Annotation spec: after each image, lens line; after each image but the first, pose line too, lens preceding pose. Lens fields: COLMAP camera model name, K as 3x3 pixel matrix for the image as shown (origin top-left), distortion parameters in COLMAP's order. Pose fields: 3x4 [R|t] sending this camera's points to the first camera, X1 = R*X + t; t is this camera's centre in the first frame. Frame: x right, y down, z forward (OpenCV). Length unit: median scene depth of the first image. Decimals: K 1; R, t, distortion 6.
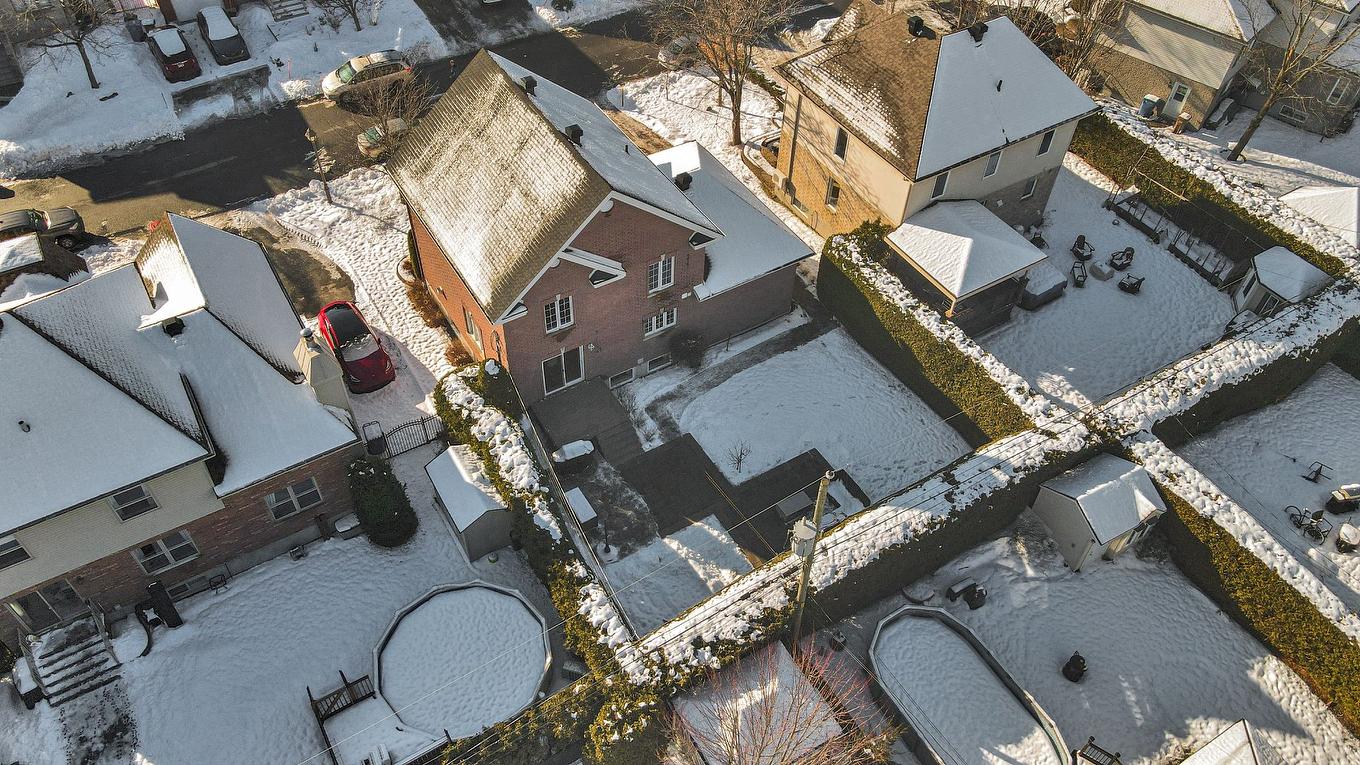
lens RADIAL K [[999.1, 0, 675.5], [0, 999.1, 382.6], [0, 0, 1]] dist [0.006679, 0.027144]
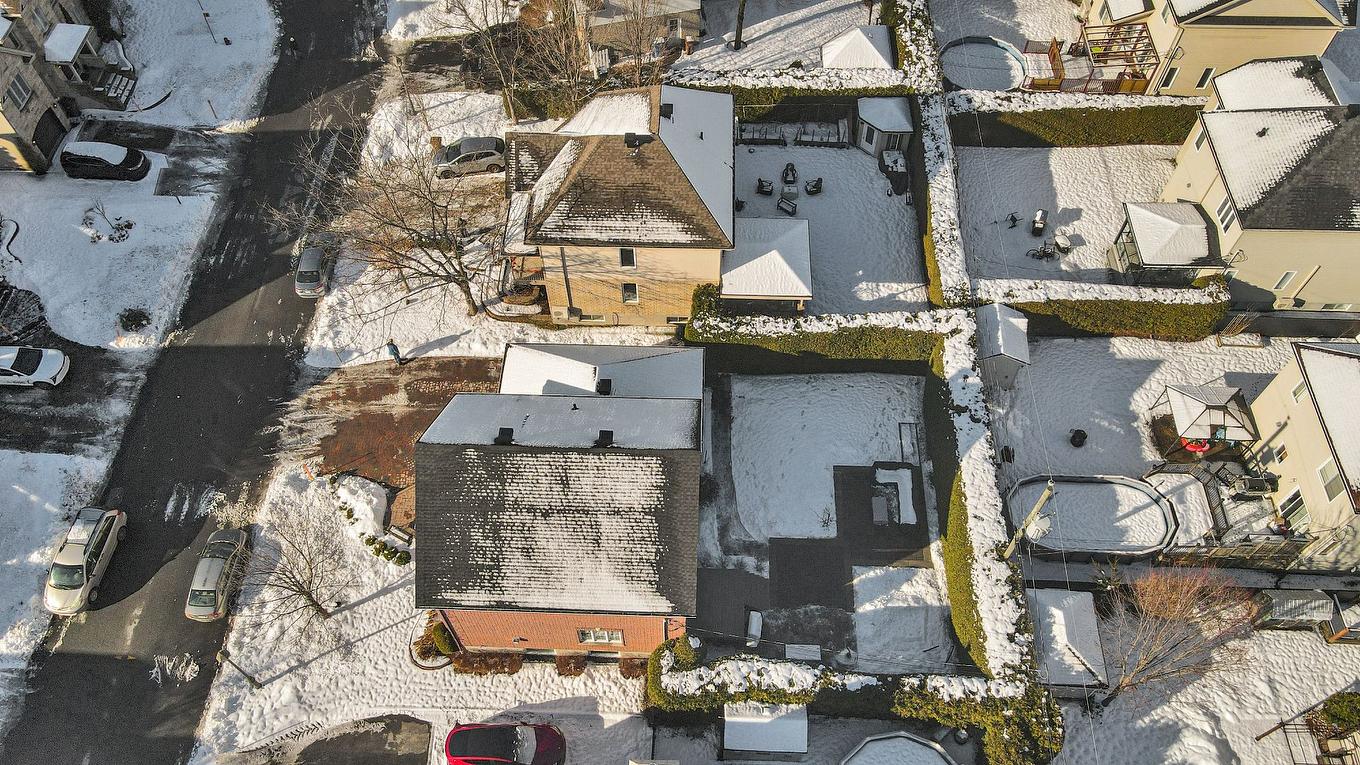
lens RADIAL K [[999.1, 0, 675.5], [0, 999.1, 382.6], [0, 0, 1]] dist [0.006679, 0.027144]
pose [[0.550404, -0.709166, 0.440612, -0.431056], [0.632094, 0.698731, 0.335011, -0.533736], [-0.545447, 0.094116, 0.832844, 0.081010]]
